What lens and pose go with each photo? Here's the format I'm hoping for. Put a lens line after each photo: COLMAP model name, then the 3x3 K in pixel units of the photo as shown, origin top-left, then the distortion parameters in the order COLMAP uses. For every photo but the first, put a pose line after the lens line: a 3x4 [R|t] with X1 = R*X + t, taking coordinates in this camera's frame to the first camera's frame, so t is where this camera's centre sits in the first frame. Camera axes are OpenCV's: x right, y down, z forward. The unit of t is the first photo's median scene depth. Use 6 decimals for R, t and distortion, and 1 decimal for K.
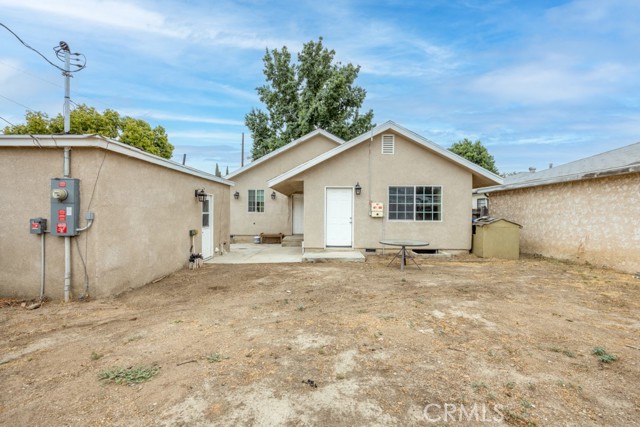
lens RADIAL K [[270.6, 0, 322.3], [0, 270.6, 215.1], [0, 0, 1]] dist [0.005348, 0.000025]
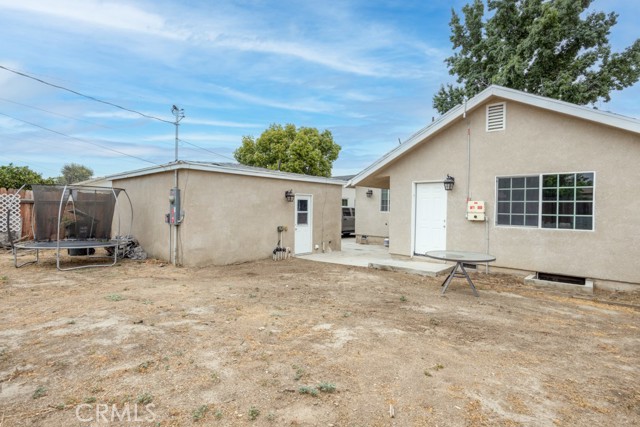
lens RADIAL K [[328.6, 0, 325.3], [0, 328.6, 213.8], [0, 0, 1]] dist [-0.005996, -0.001172]
pose [[0.740156, 0.016997, -0.672220, 0.487144], [-0.018682, 0.999814, 0.004710, -0.007230], [0.672175, 0.009072, 0.740337, 0.077934]]
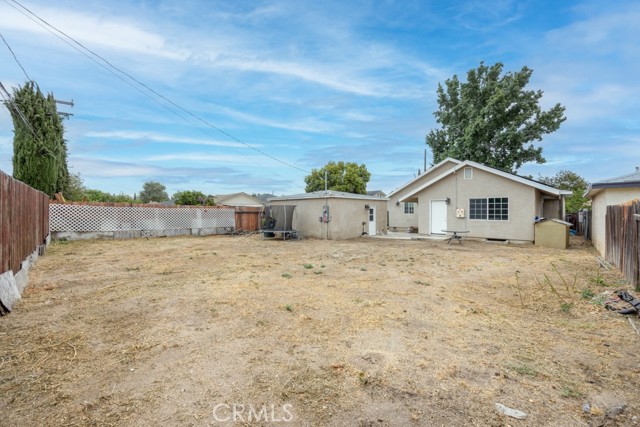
lens RADIAL K [[270.6, 0, 320.0], [0, 270.6, 213.6], [0, 0, 1]] dist [0.005348, 0.000025]
pose [[0.723309, 0.000025, -0.690525, 0.723509], [0.000009, 1.000000, 0.000046, -0.016059], [0.690525, -0.000039, 0.723309, -0.807253]]
